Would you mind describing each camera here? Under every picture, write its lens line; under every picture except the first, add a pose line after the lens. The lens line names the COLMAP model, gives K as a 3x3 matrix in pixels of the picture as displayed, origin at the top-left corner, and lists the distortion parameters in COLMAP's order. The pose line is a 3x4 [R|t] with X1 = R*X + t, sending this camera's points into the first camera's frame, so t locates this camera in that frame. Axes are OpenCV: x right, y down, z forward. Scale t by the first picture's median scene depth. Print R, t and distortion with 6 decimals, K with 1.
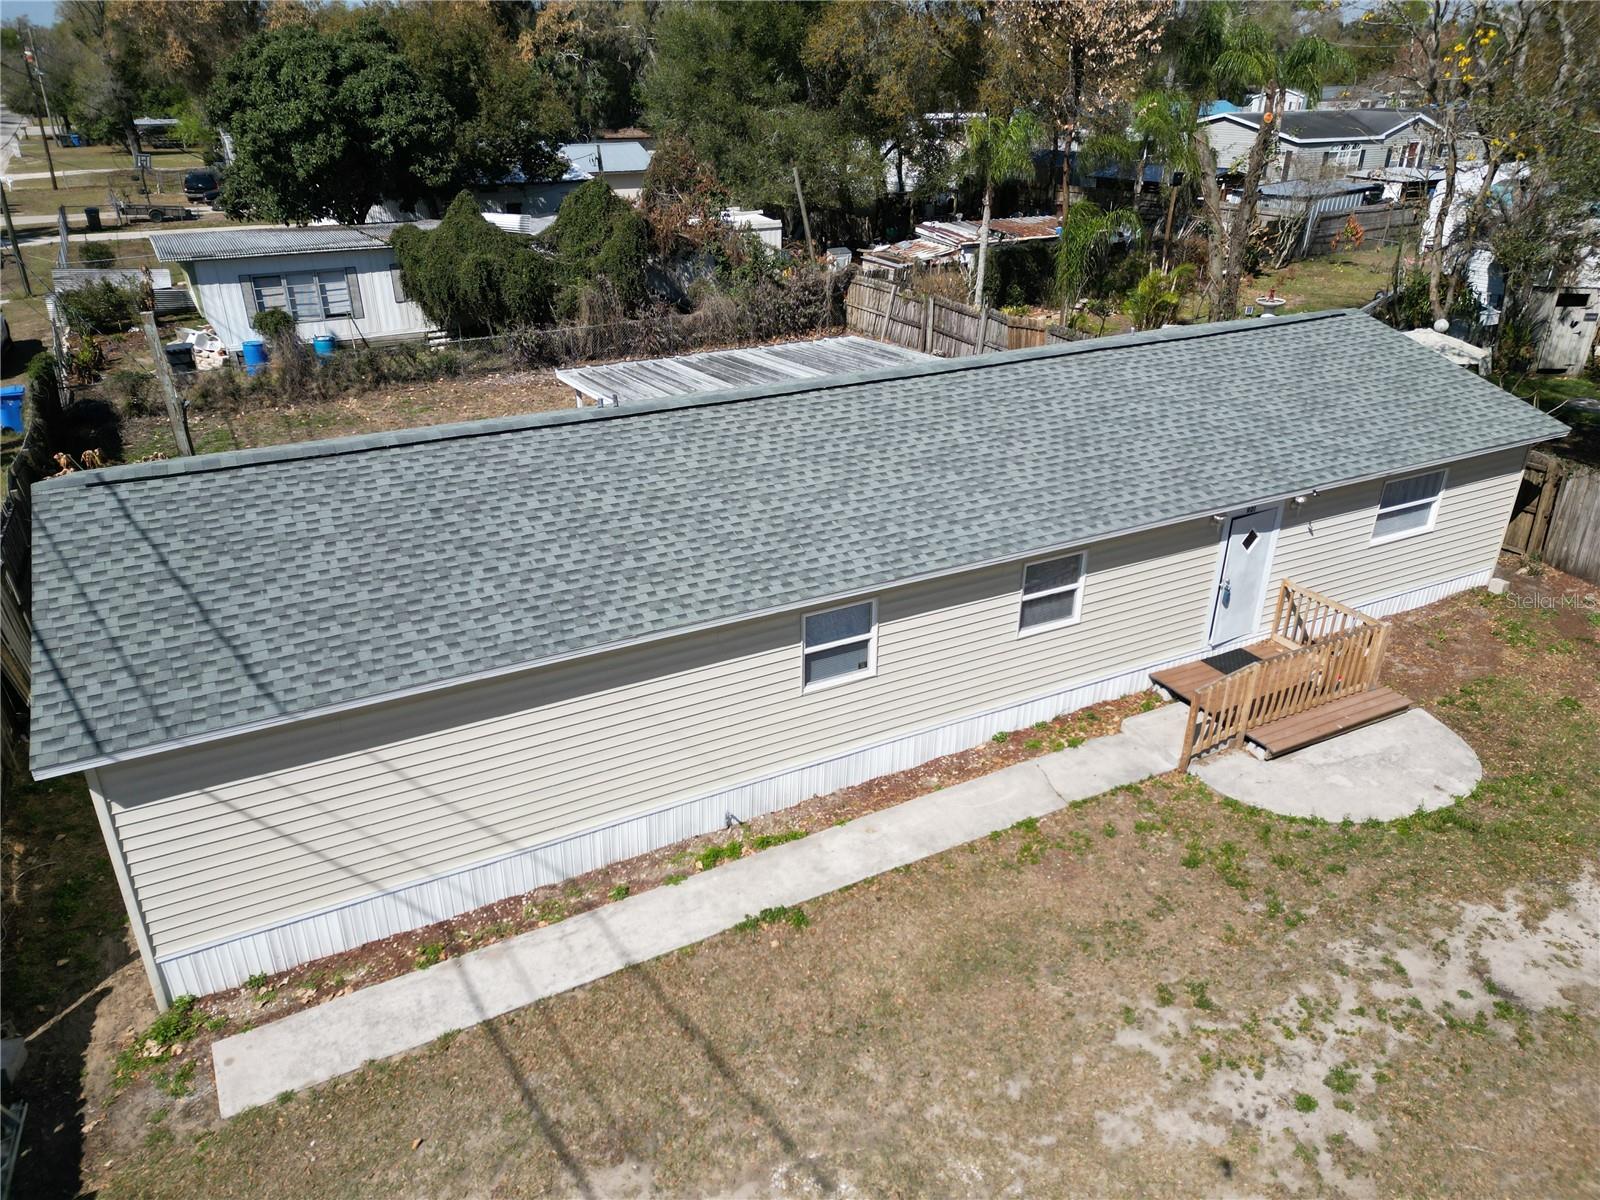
lens RADIAL K [[1110.9, 0, 795.8], [0, 1110.9, 600.7], [0, 0, 1]] dist [0.090071, -0.094179]
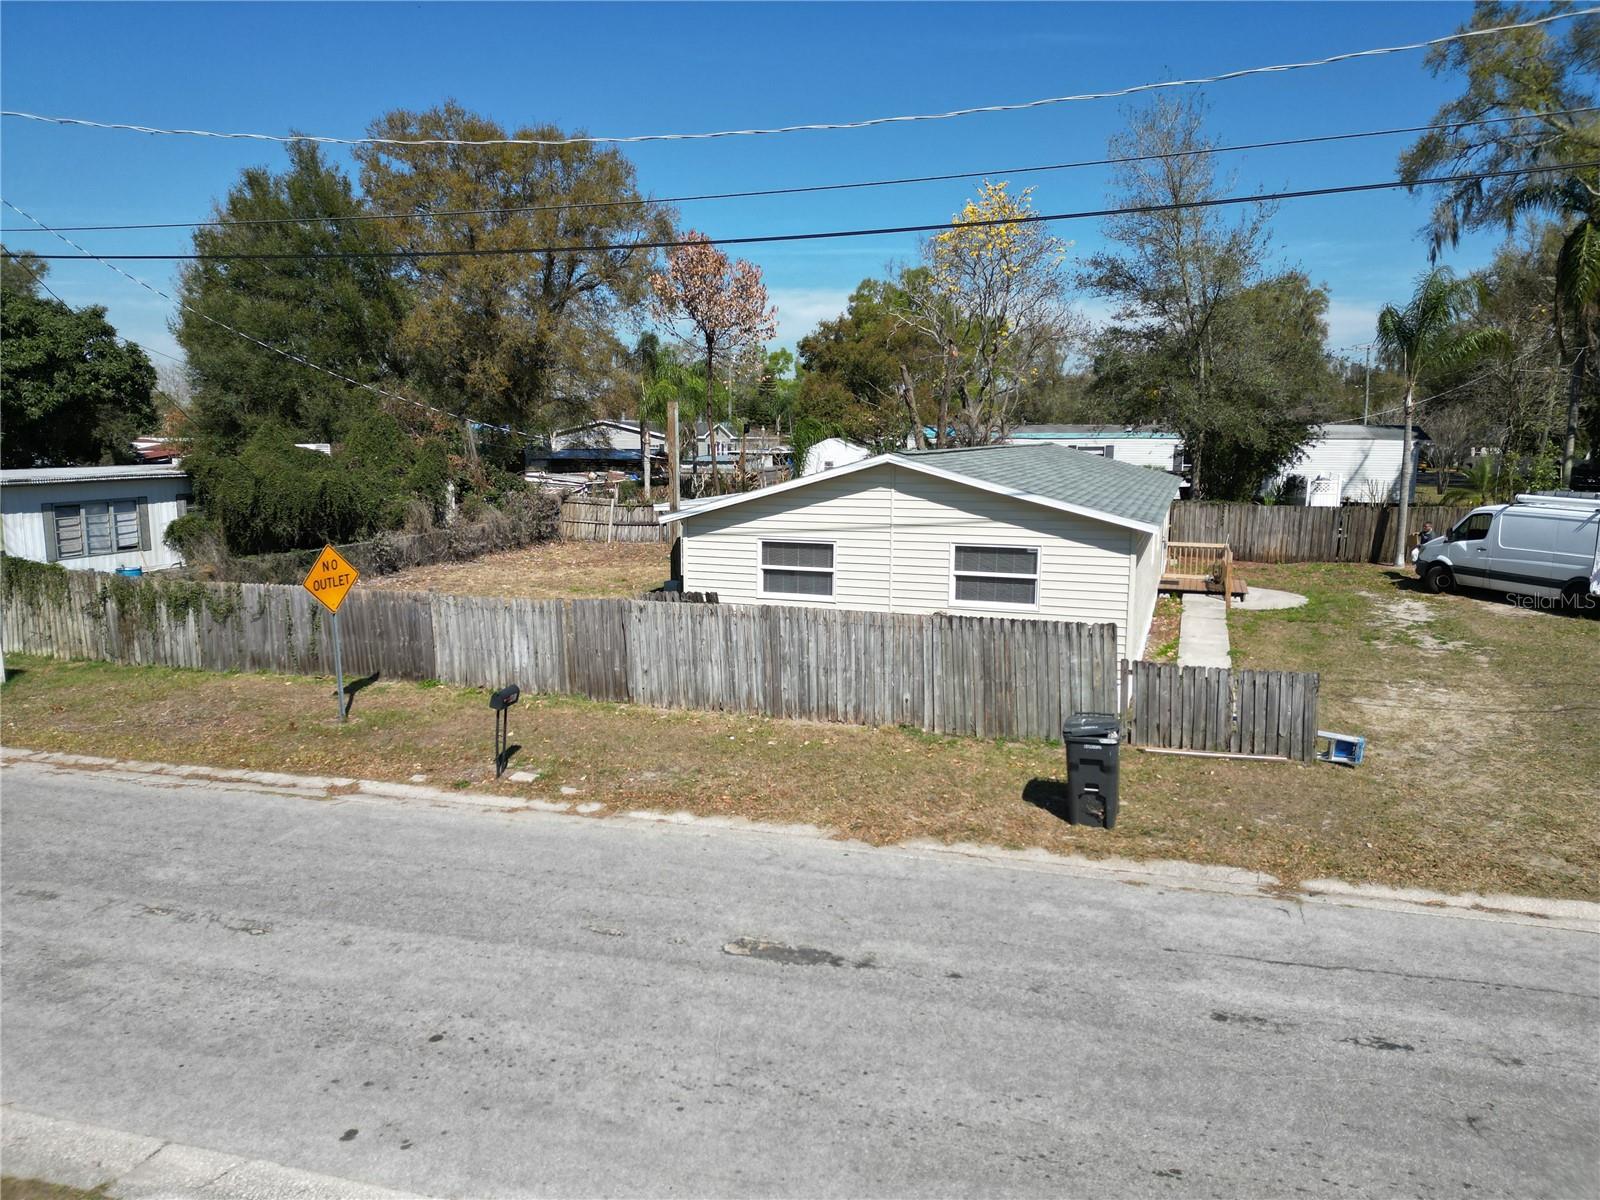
lens RADIAL K [[1110.9, 0, 795.8], [0, 1110.9, 600.7], [0, 0, 1]] dist [0.090071, -0.094179]
pose [[0.734656, -0.100880, 0.670898, -1.493489], [0.293917, 0.938592, -0.180717, 0.267691], [-0.611469, 0.329953, 0.719192, 0.053040]]
